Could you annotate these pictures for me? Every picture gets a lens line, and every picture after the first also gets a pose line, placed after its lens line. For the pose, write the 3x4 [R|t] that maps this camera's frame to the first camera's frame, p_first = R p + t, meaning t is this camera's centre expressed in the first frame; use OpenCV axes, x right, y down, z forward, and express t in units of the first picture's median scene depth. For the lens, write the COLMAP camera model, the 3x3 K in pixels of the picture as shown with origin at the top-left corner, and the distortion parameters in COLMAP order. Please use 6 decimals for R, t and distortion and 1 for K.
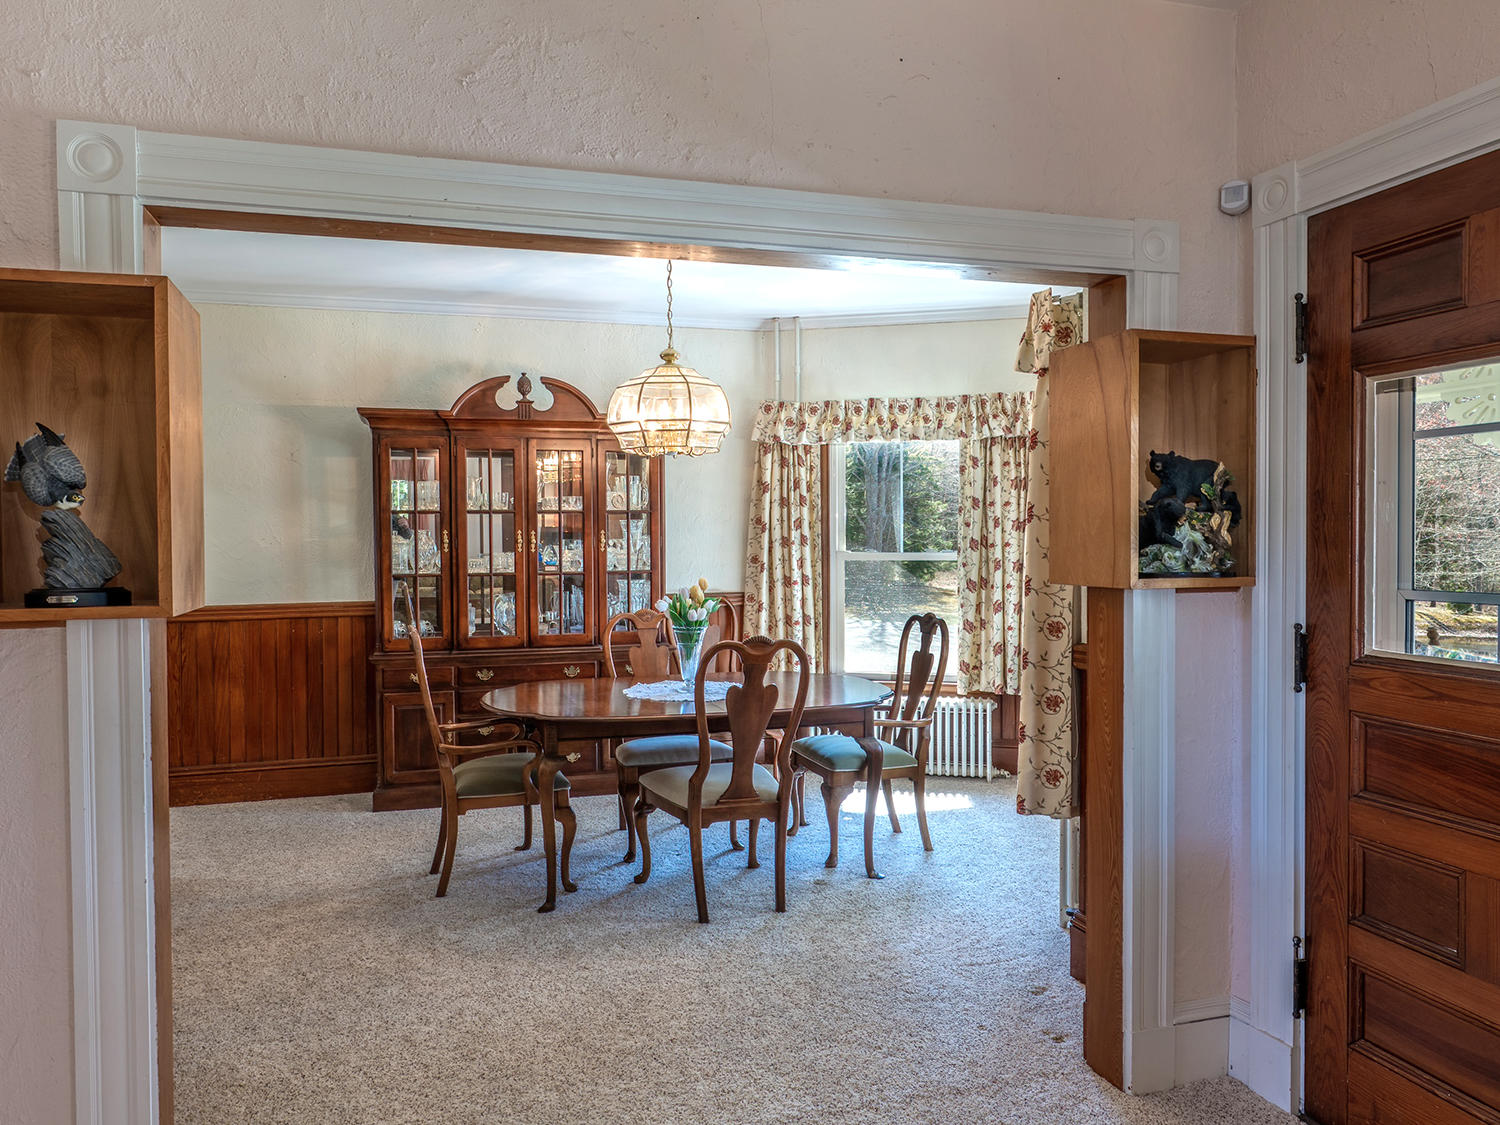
lens RADIAL K [[1027.6, 0, 750.0], [0, 1027.6, 562.5], [0, 0, 1]] dist [0.001925, 0.000539]
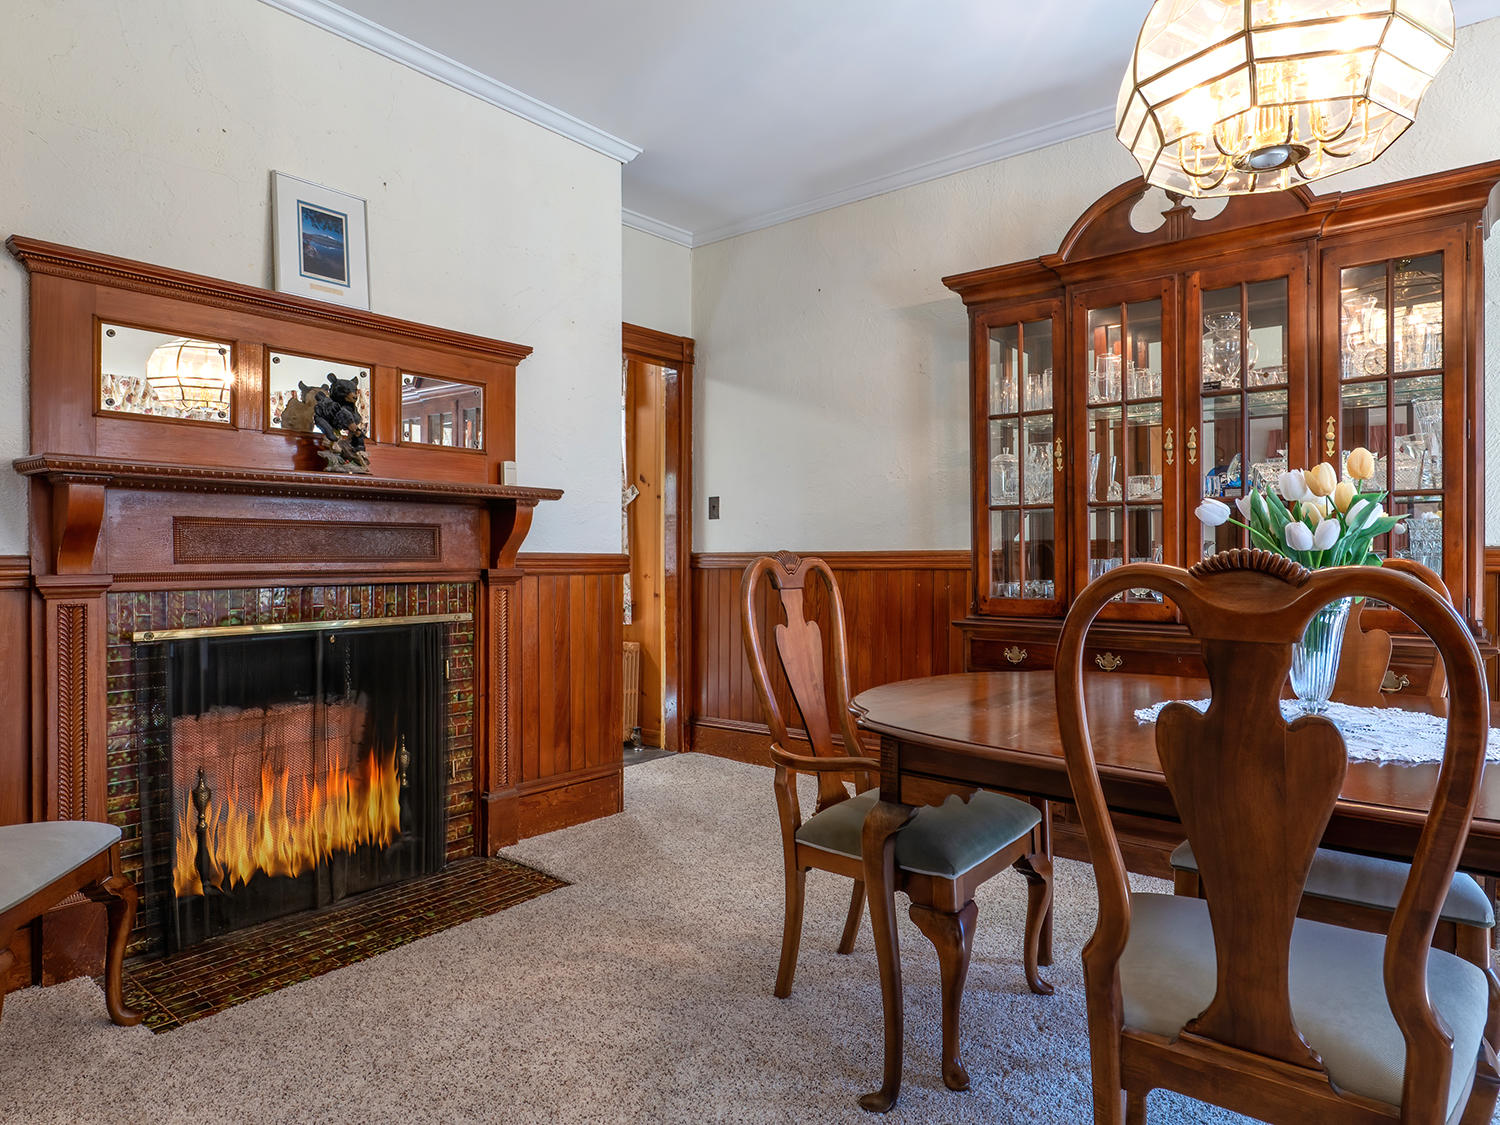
lens RADIAL K [[963.3, 0, 750.0], [0, 963.3, 562.5], [0, 0, 1]] dist [0.002575, 0.000381]
pose [[0.555427, 0.013746, -0.831452, 0.163266], [-0.023296, 0.999728, 0.000966, 0.077360], [0.831239, 0.018833, 0.555596, 0.710969]]
